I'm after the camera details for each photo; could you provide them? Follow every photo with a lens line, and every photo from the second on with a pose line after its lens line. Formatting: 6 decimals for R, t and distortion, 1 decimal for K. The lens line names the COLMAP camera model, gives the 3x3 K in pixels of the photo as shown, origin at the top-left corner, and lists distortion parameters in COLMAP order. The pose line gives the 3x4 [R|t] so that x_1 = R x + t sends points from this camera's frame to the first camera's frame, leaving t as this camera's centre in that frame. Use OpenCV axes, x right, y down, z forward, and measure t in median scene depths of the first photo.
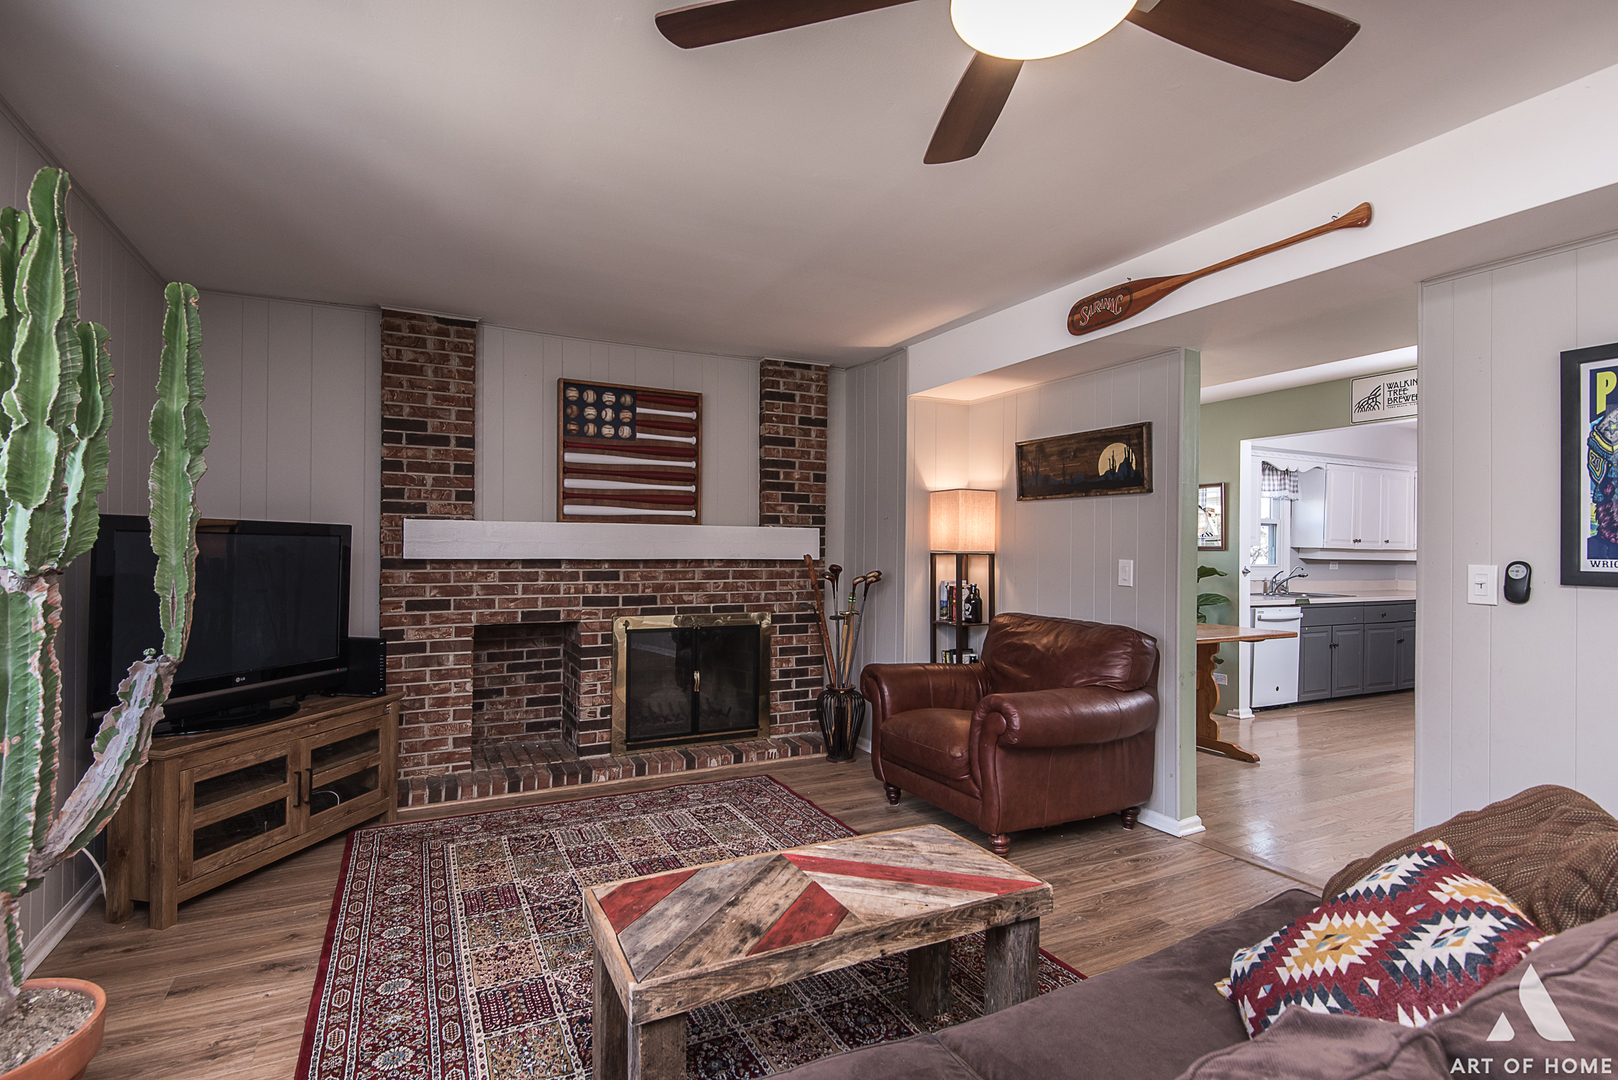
lens RADIAL K [[775.6, 0, 825.5], [0, 775.6, 545.5], [0, 0, 1]] dist [0.006767, -0.000531]
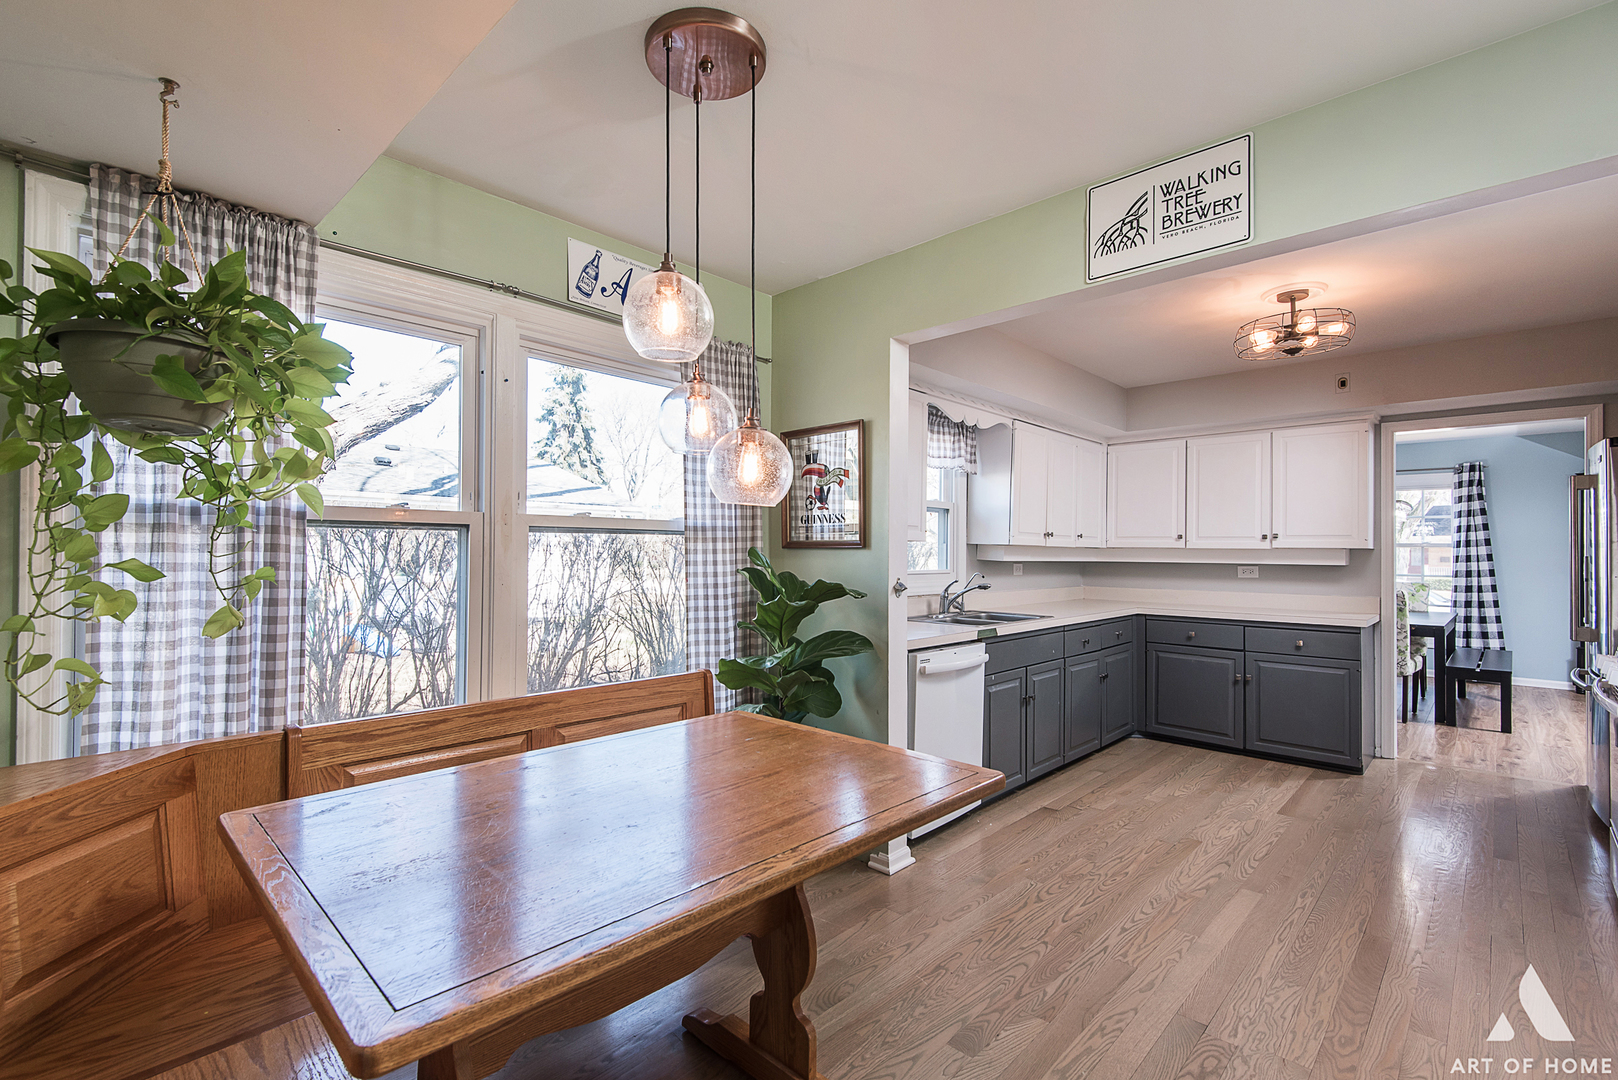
lens RADIAL K [[733.2, 0, 799.6], [0, 733.2, 544.7], [0, 0, 1]] dist [0.001873, -0.000242]
pose [[0.947095, -0.001157, 0.320951, 0.209887], [0.001506, 0.999999, -0.000837, 0.002456], [-0.320949, 0.001276, 0.947095, 0.363766]]
